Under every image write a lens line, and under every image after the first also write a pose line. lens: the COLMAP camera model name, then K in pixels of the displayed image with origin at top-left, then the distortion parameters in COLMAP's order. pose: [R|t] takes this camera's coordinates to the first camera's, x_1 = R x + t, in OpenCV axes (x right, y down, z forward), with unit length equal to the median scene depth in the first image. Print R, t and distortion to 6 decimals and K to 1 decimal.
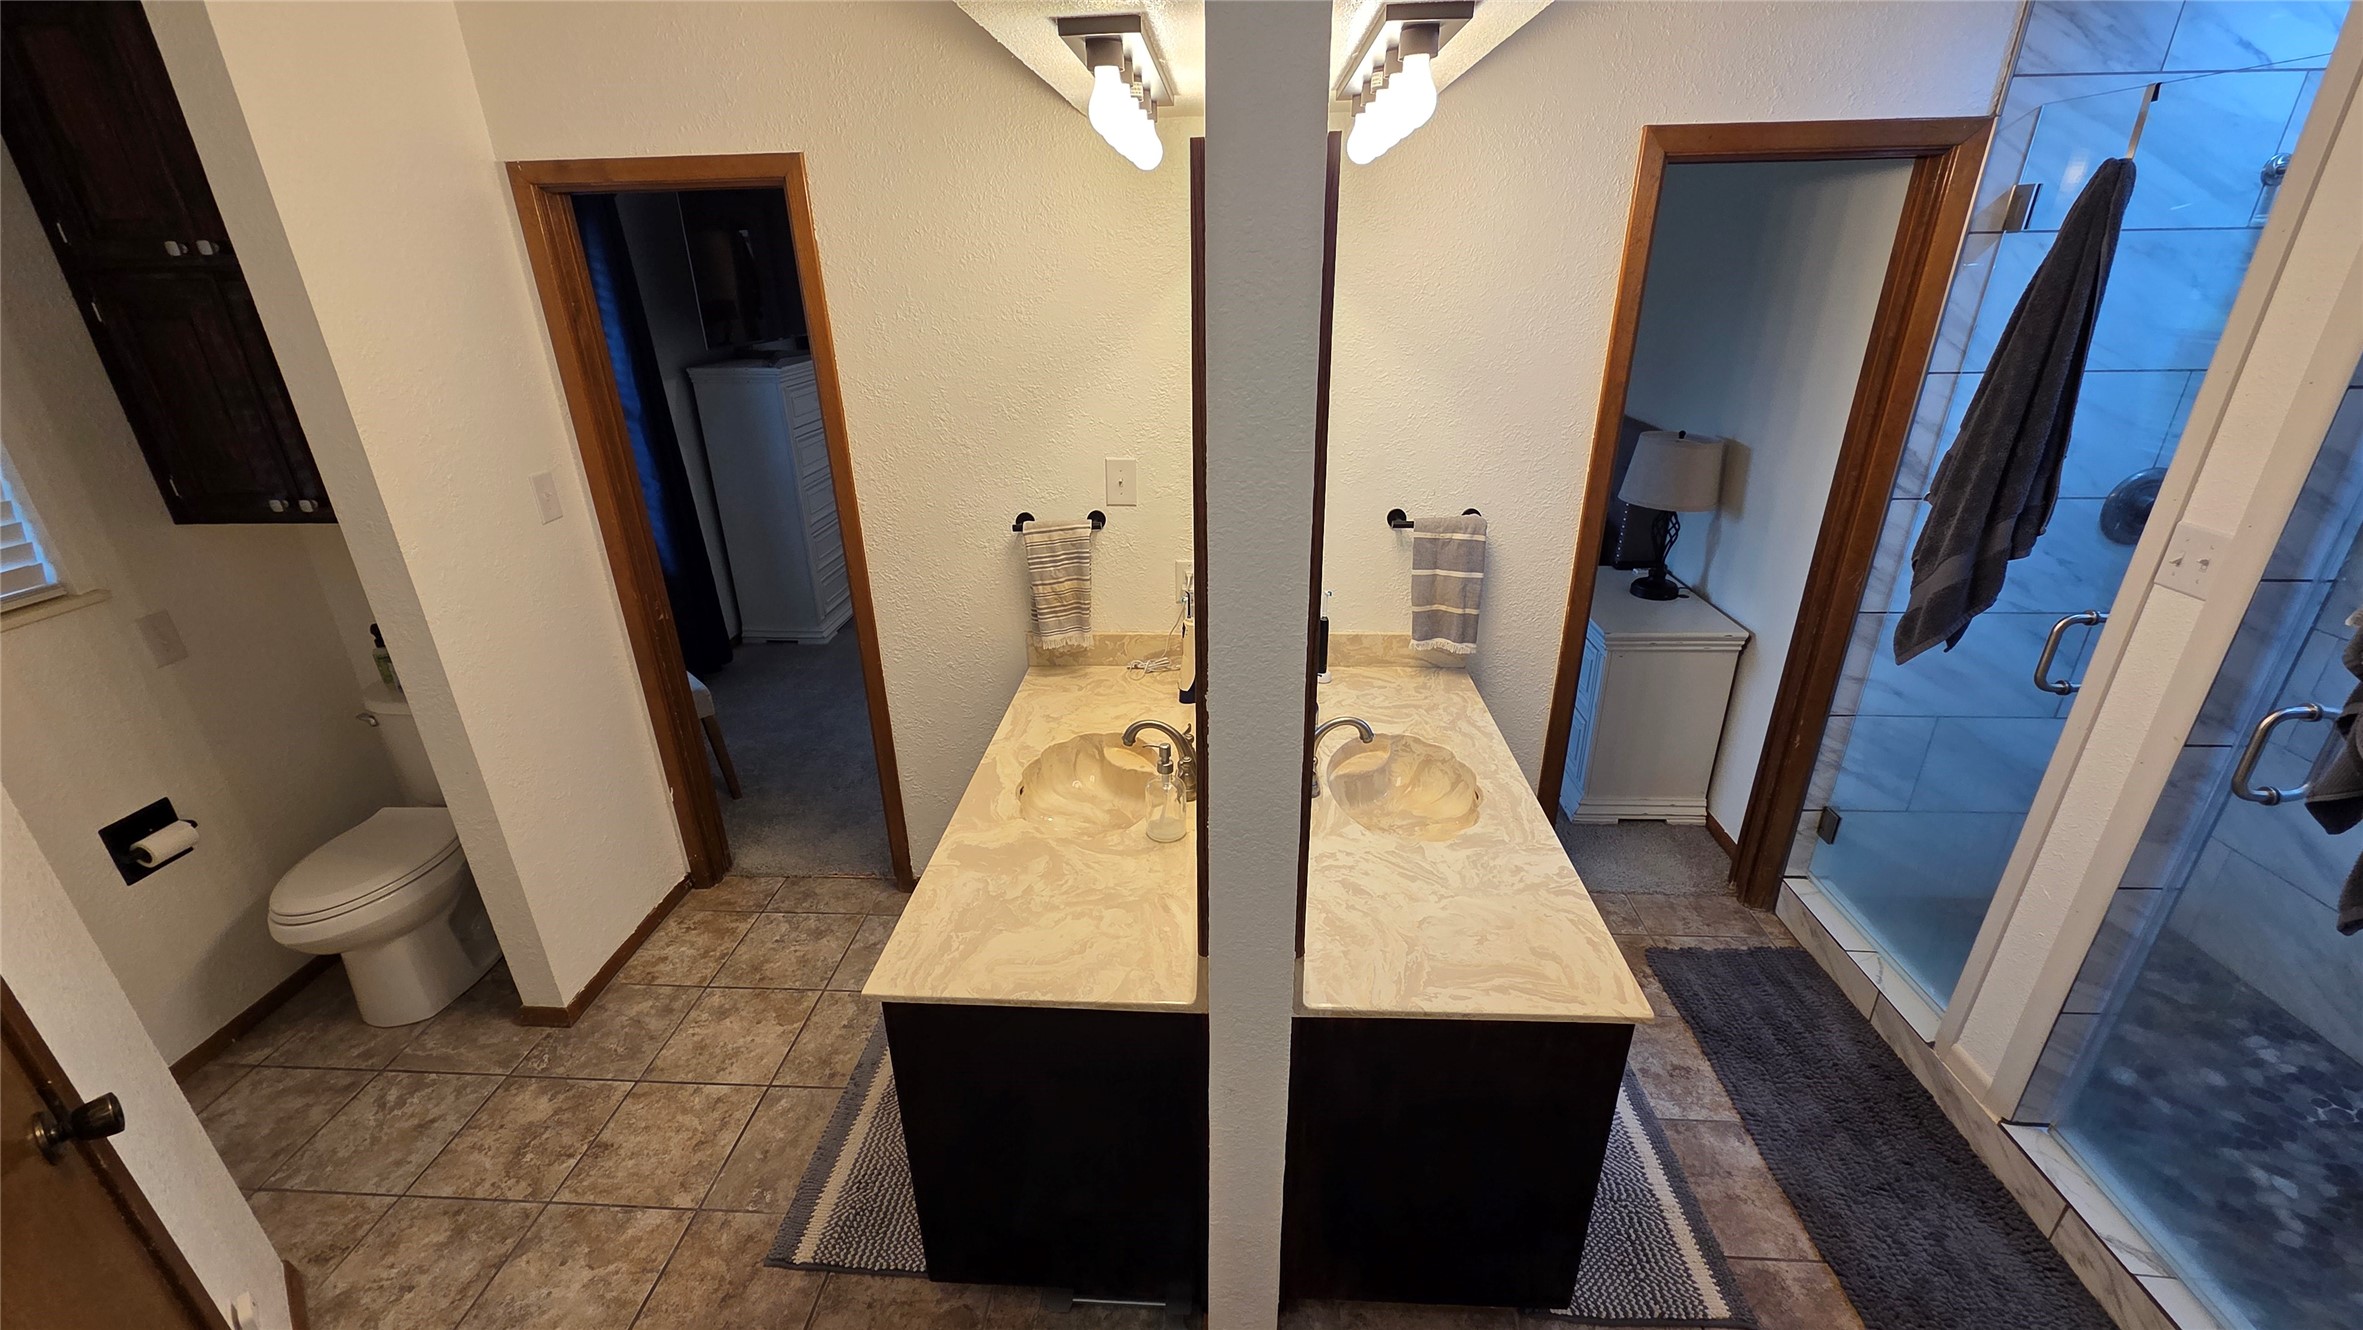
lens RADIAL K [[952.3, 0, 1180.7], [0, 952.3, 675.4], [0, 0, 1]] dist [-0.001460, -0.000160]
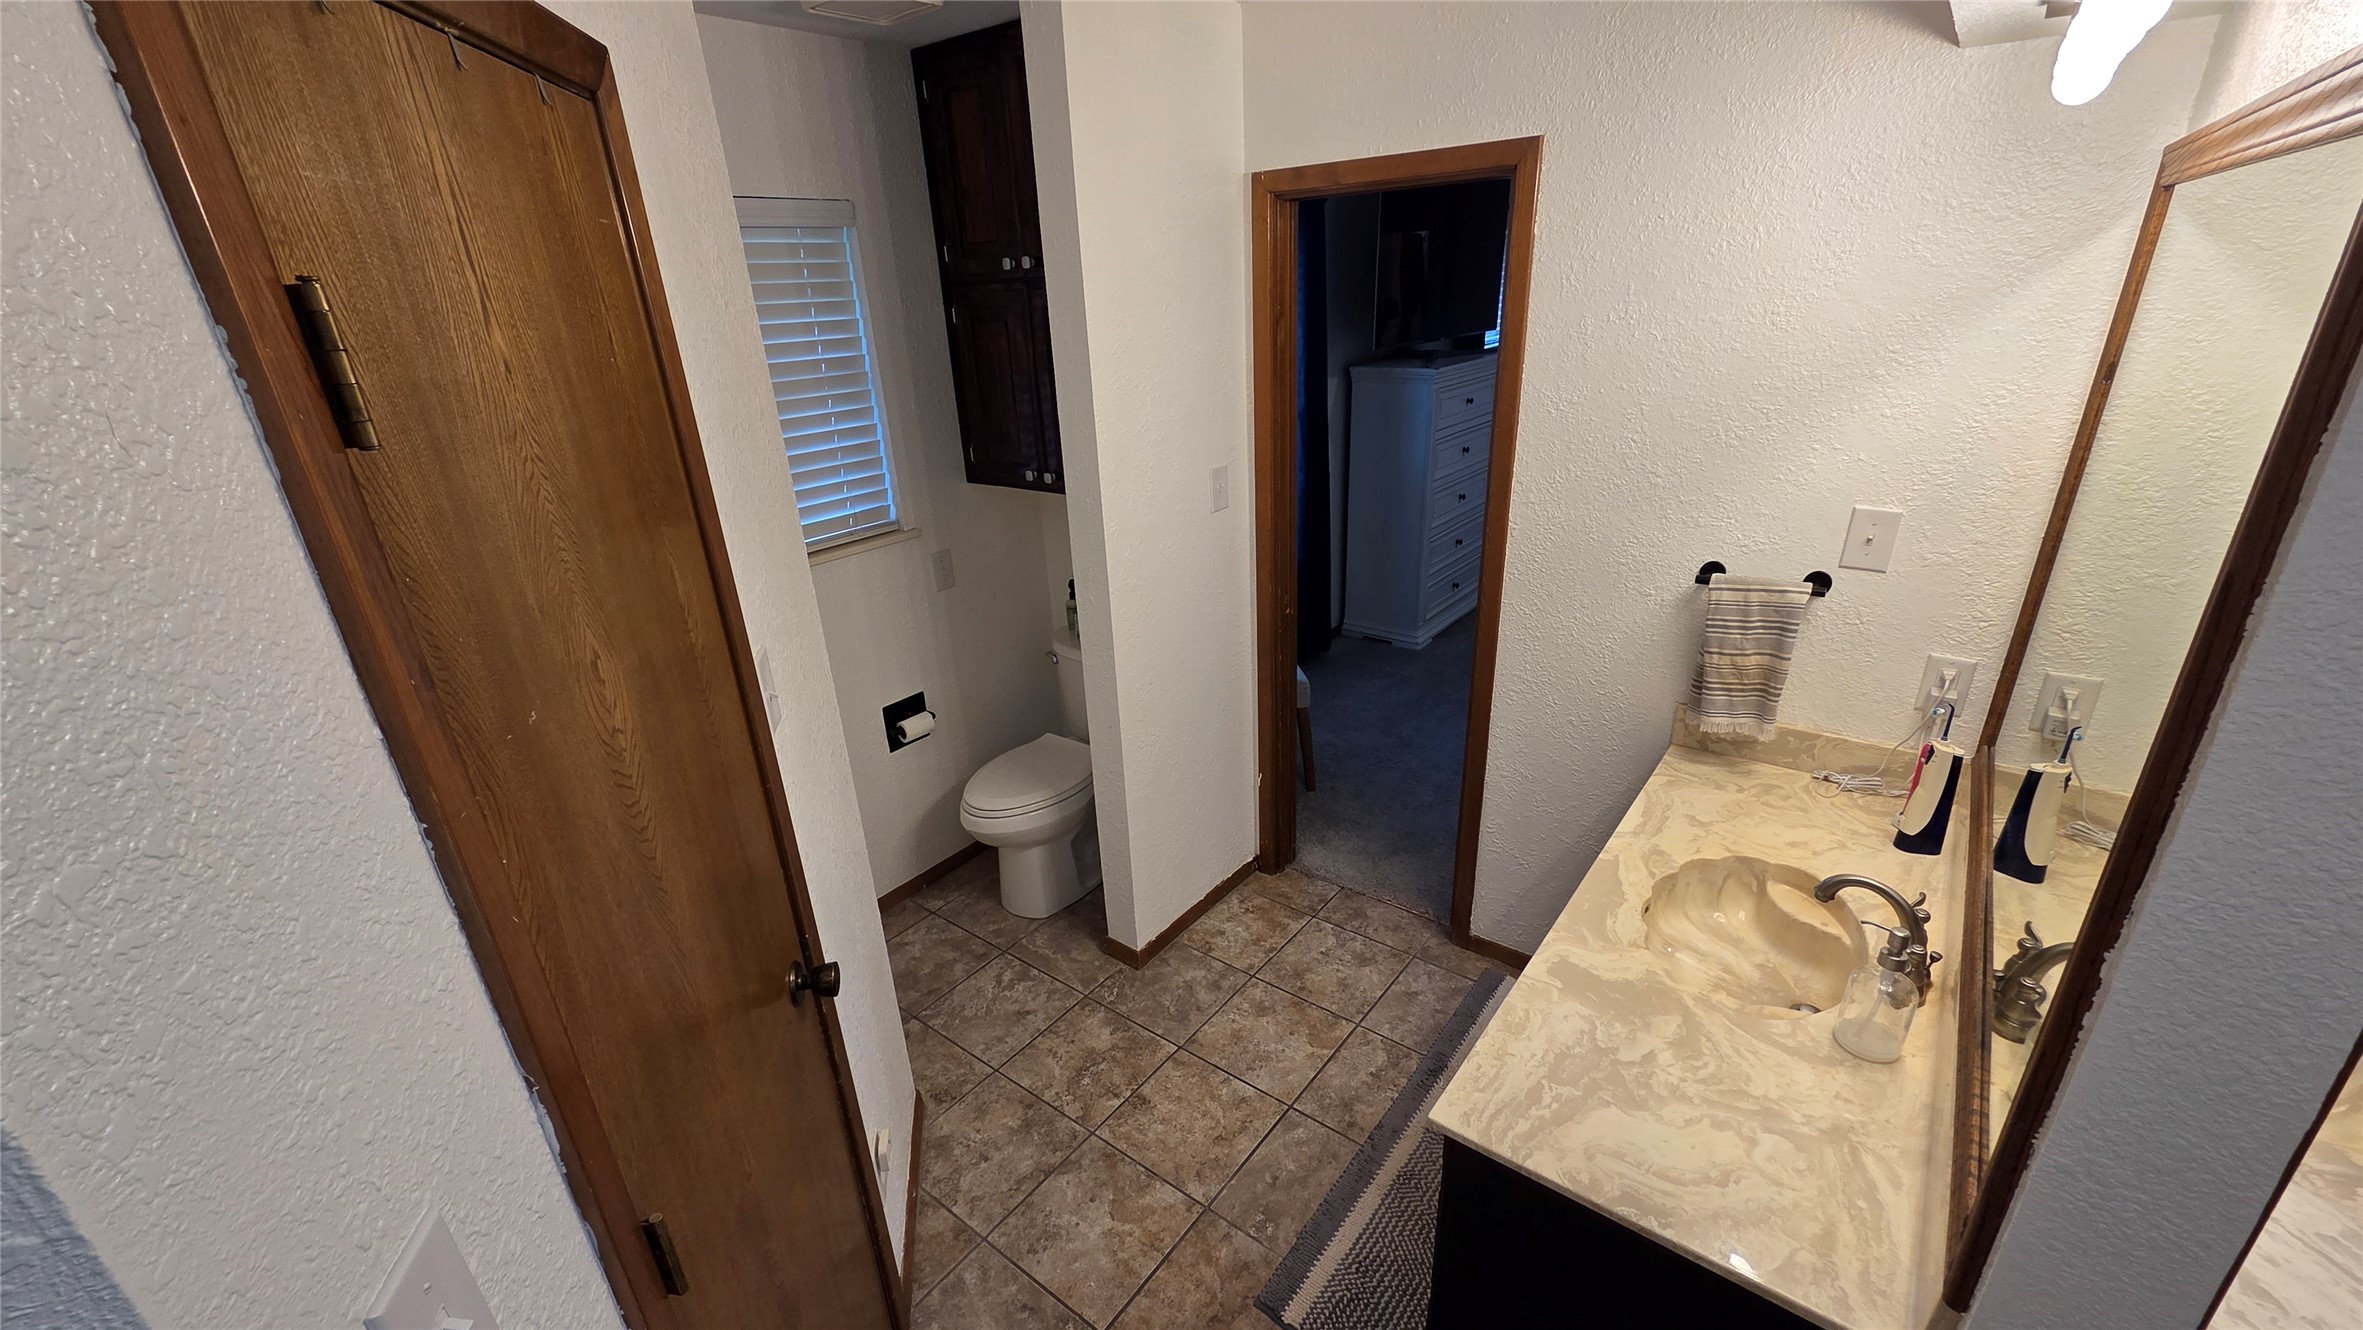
lens RADIAL K [[961.9, 0, 1181.5], [0, 961.9, 665.0], [0, 0, 1]] dist [0.002310, 0.000197]
pose [[0.822152, 0.192860, -0.535604, -0.084999], [-0.197548, 0.979053, 0.049302, -0.037957], [0.533893, 0.065273, 0.843029, 0.082987]]
